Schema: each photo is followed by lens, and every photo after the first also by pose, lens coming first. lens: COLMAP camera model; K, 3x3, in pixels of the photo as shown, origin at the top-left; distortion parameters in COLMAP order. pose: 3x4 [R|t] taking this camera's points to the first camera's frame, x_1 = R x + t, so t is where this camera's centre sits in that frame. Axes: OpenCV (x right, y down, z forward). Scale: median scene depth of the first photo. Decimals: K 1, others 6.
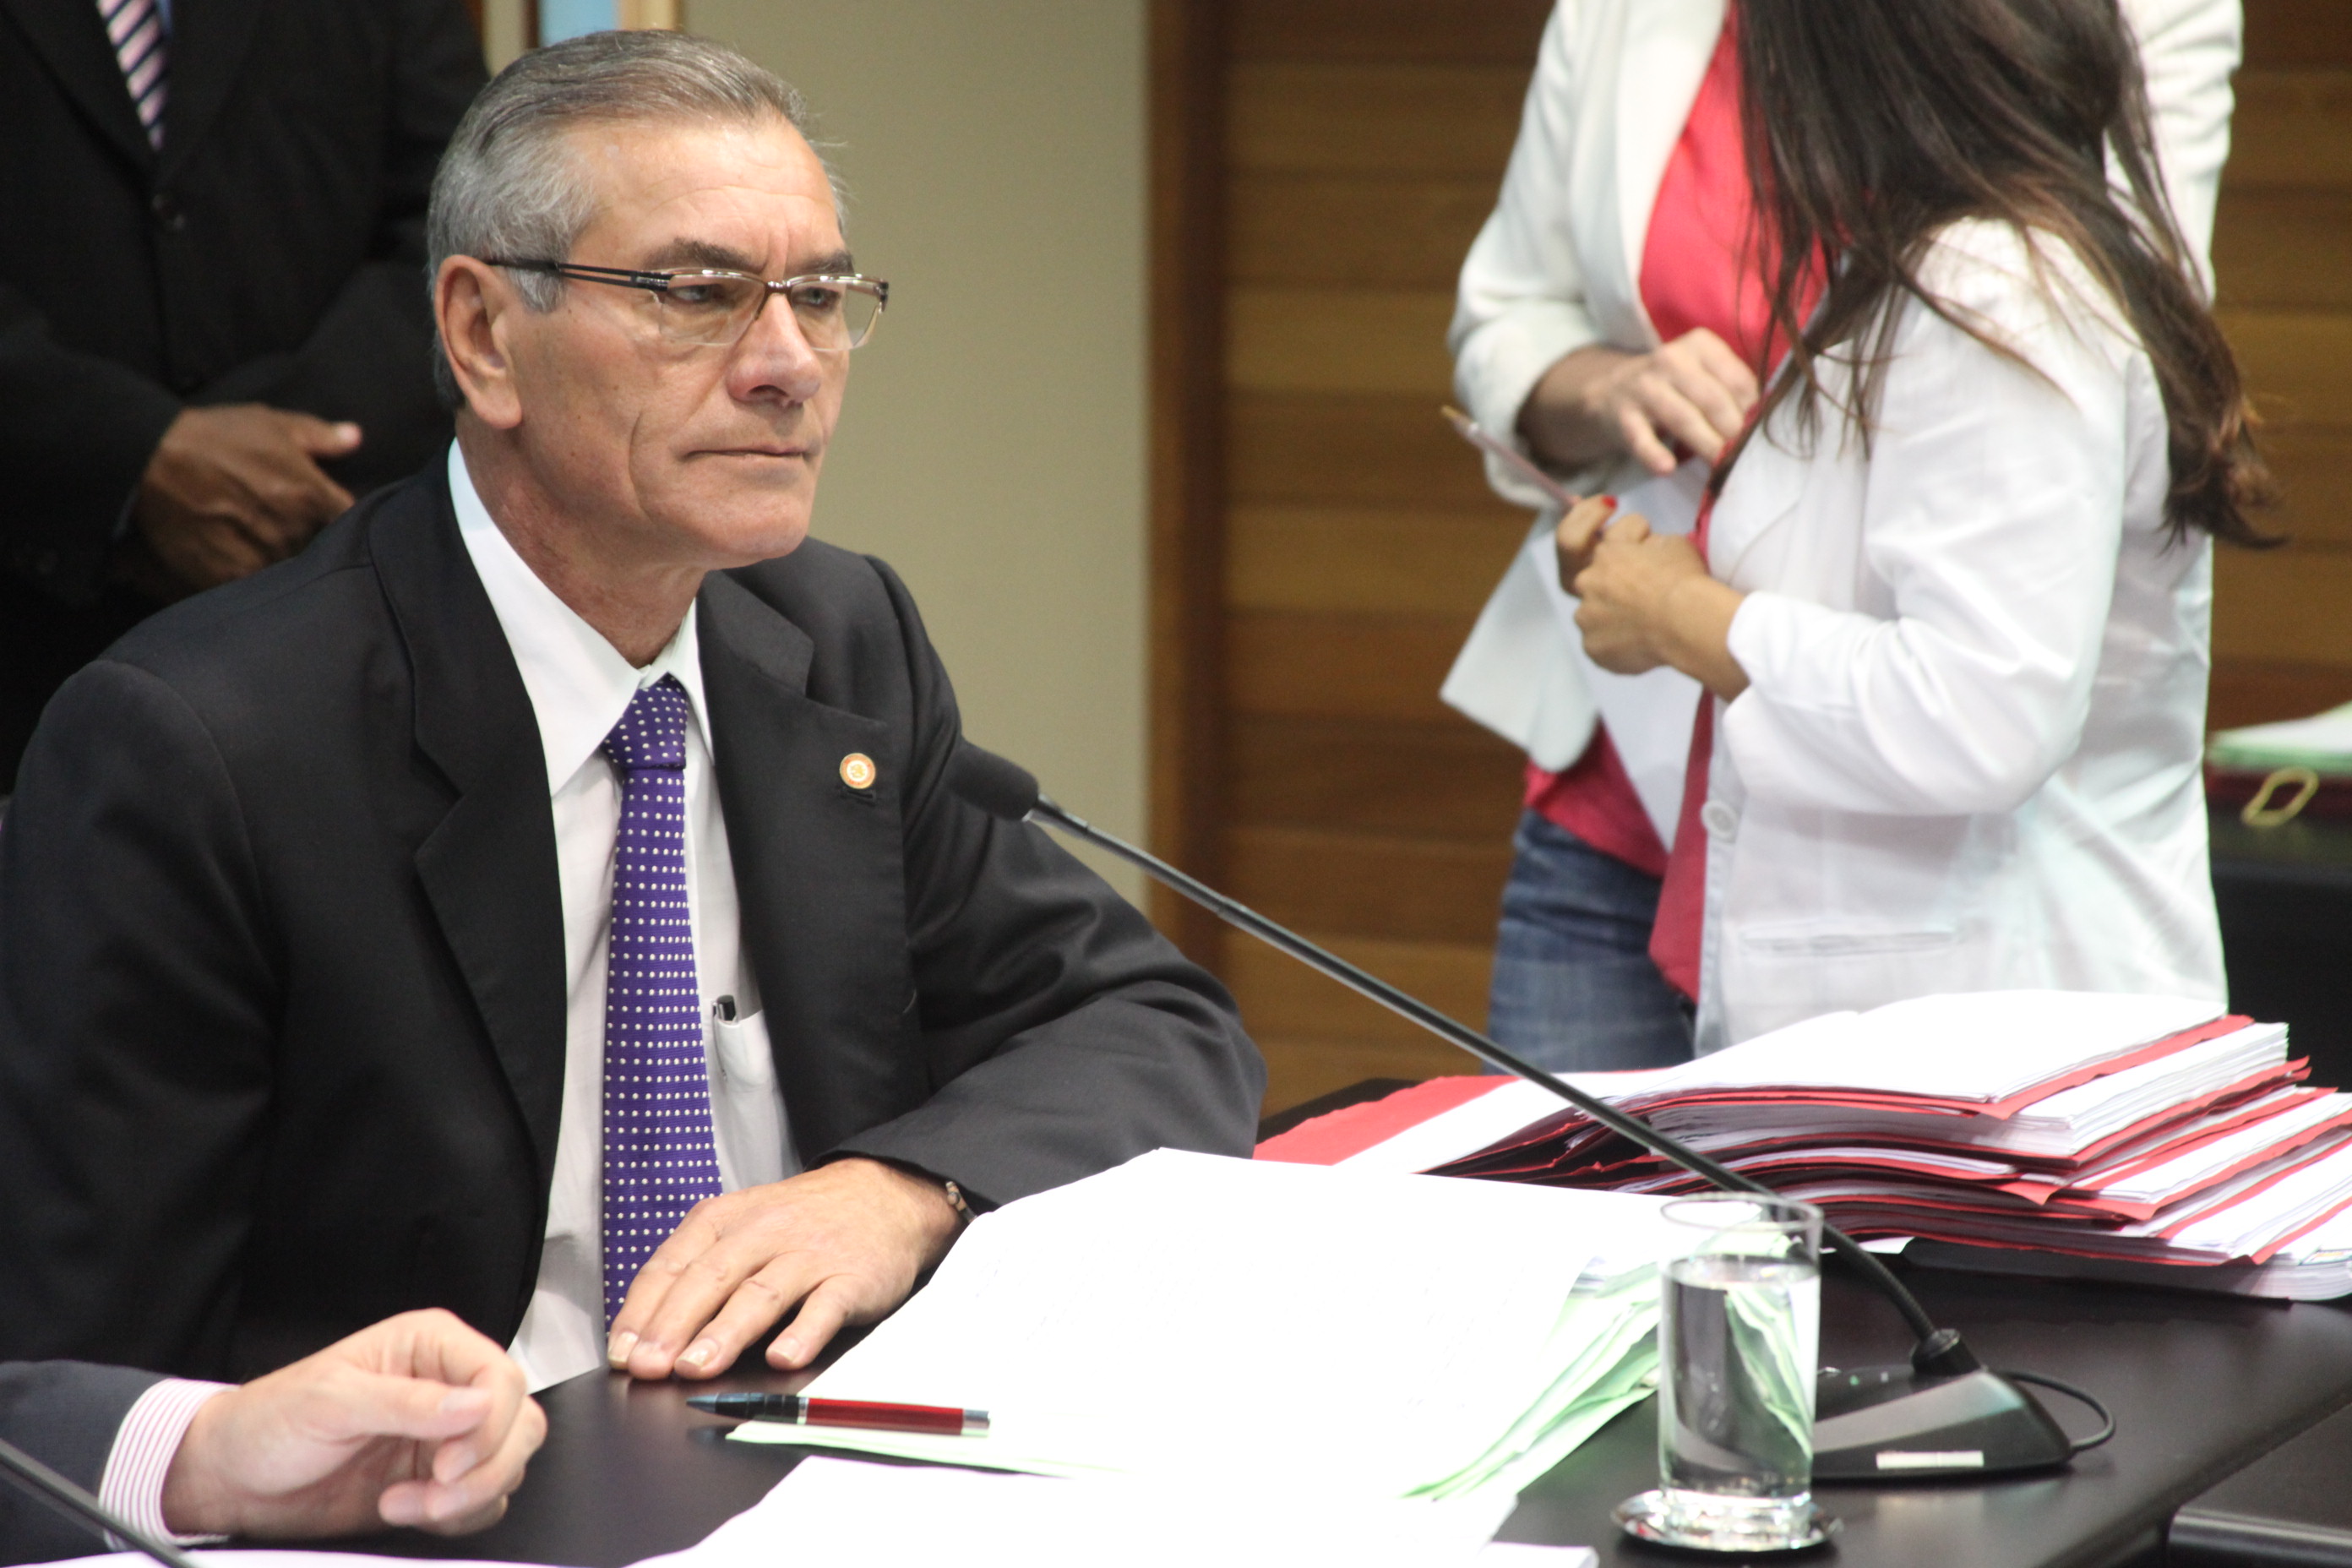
lens RADIAL K [[8938.0, 0, 1176.0], [0, 8938.0, 784.0], [0, 0, 1]] dist [-0.040027, -0.066272]
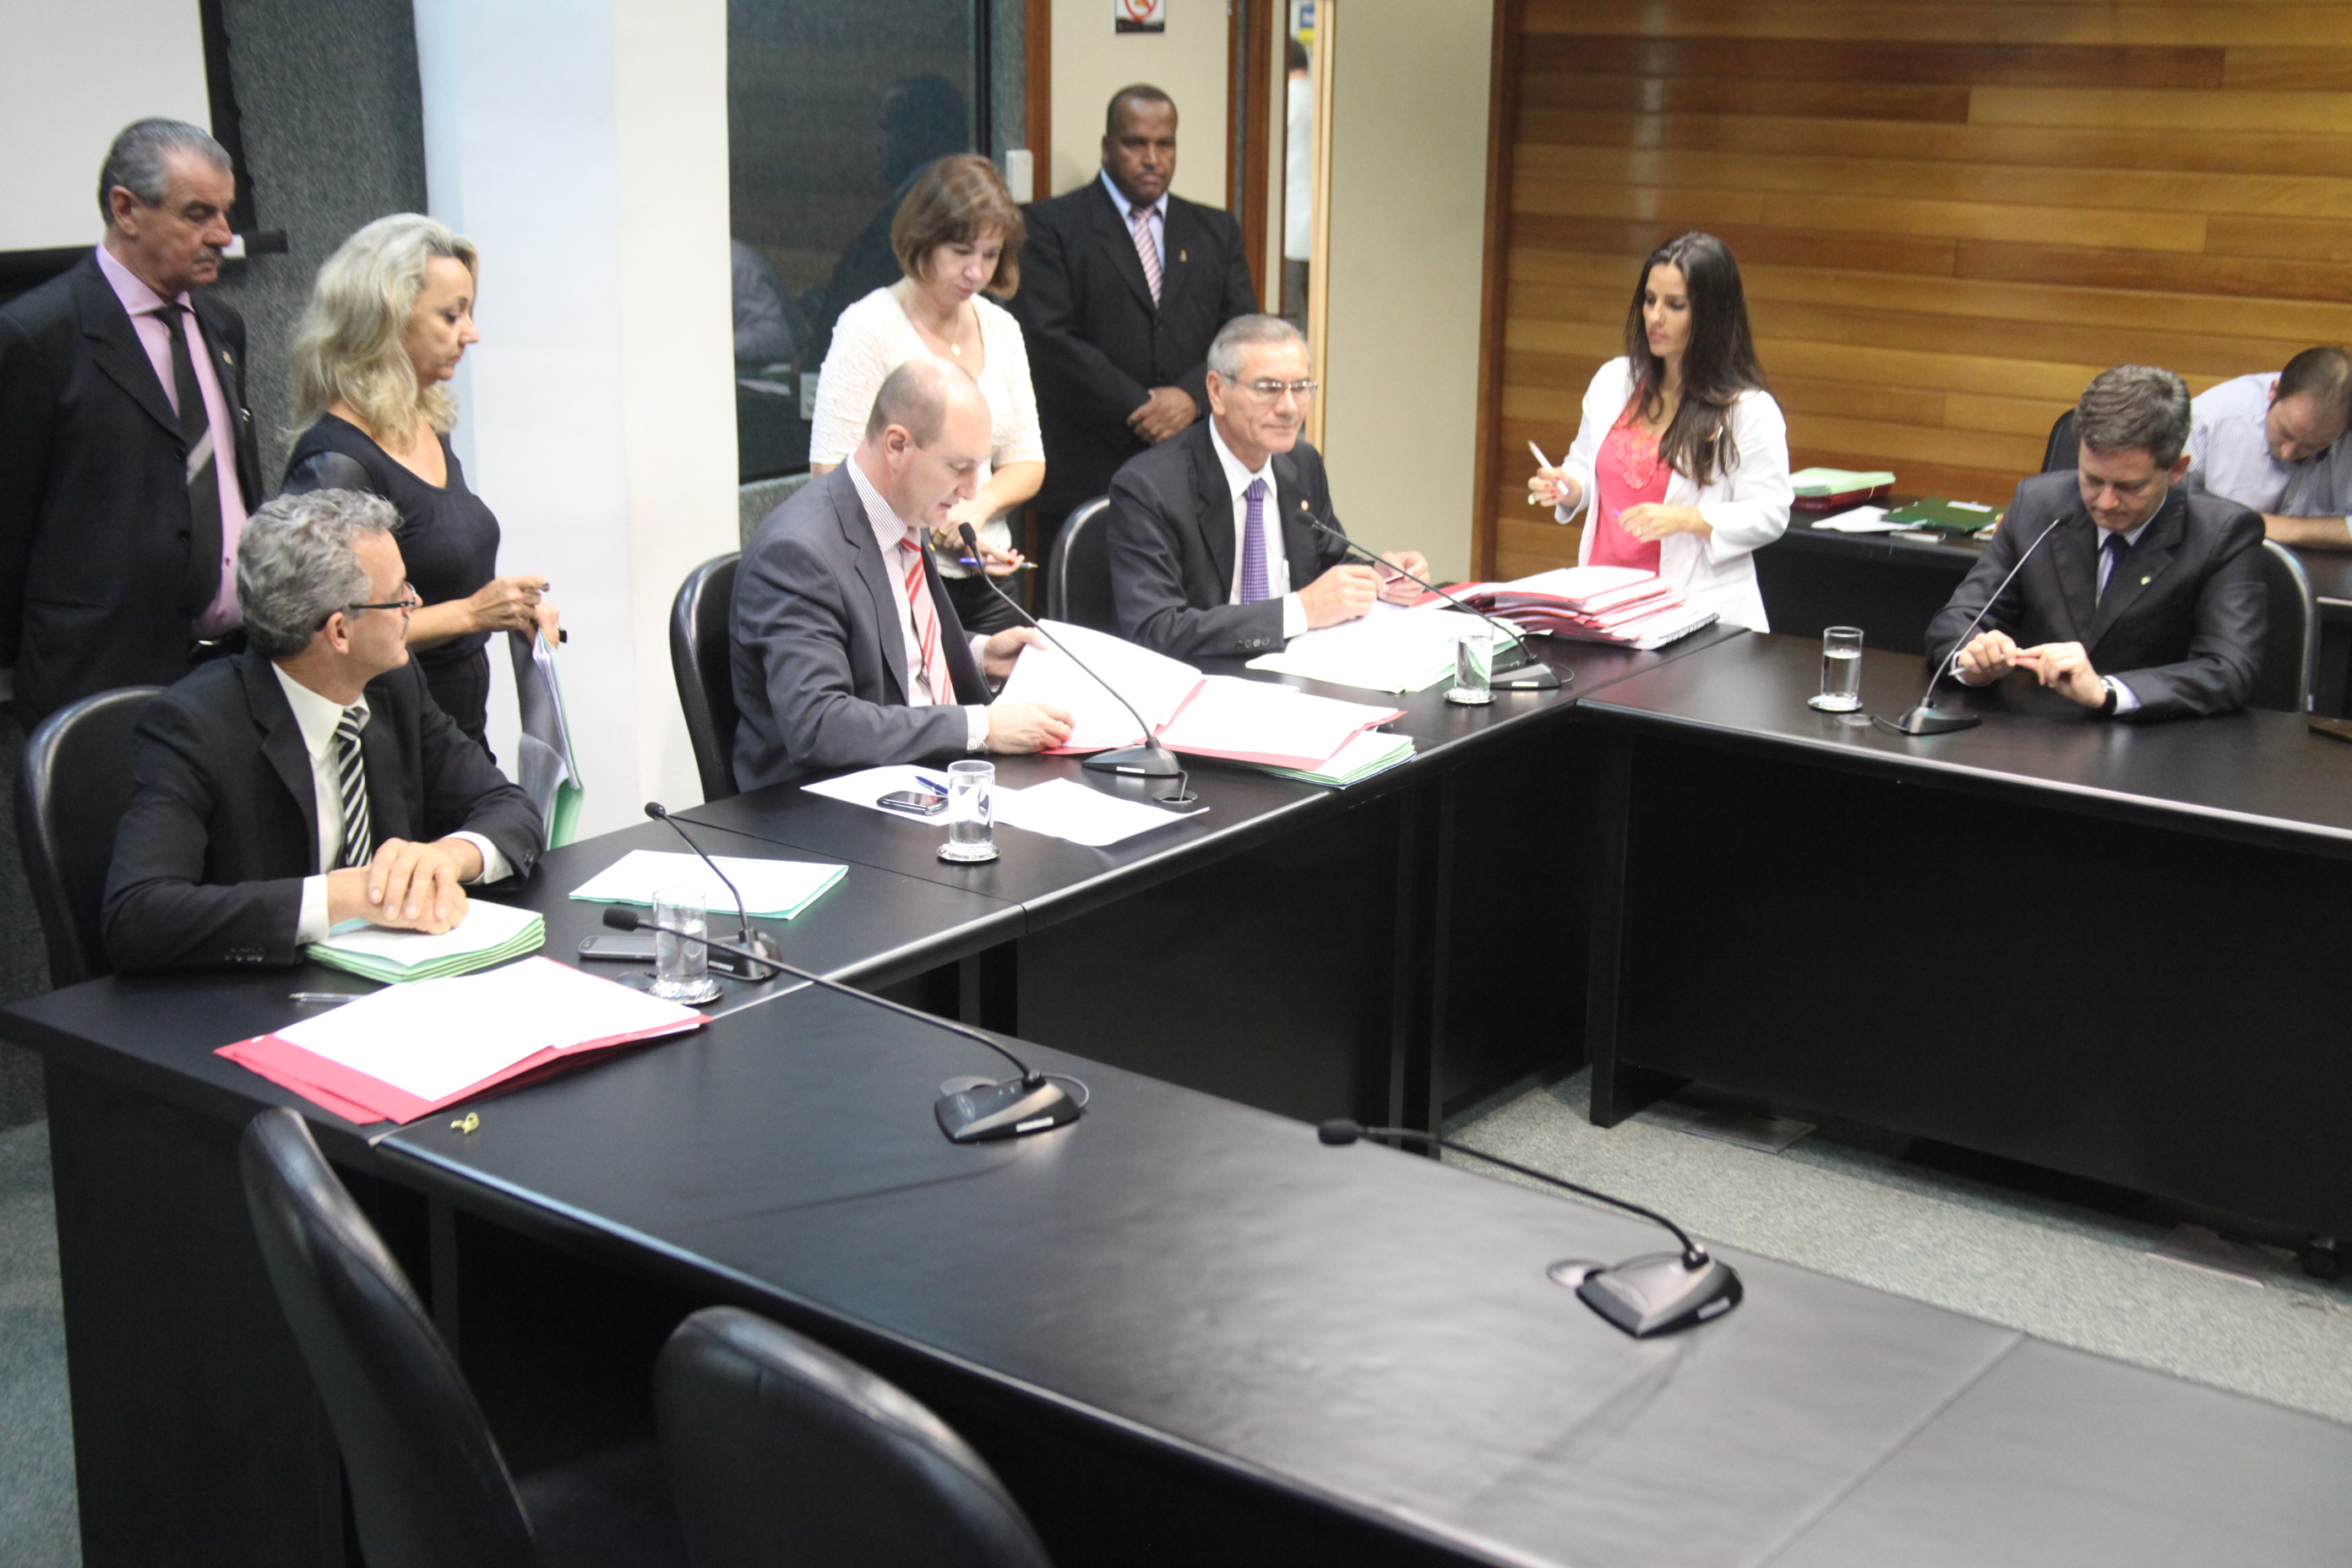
lens RADIAL K [[2931.8, 0, 1176.0], [0, 2931.8, 784.0], [0, 0, 1]] dist [-0.294119, -0.001534]
pose [[0.992474, 0.058605, -0.107525, 0.055482], [-0.046014, 0.992176, 0.116059, -0.025663], [0.113485, -0.110238, 0.987405, -0.326073]]
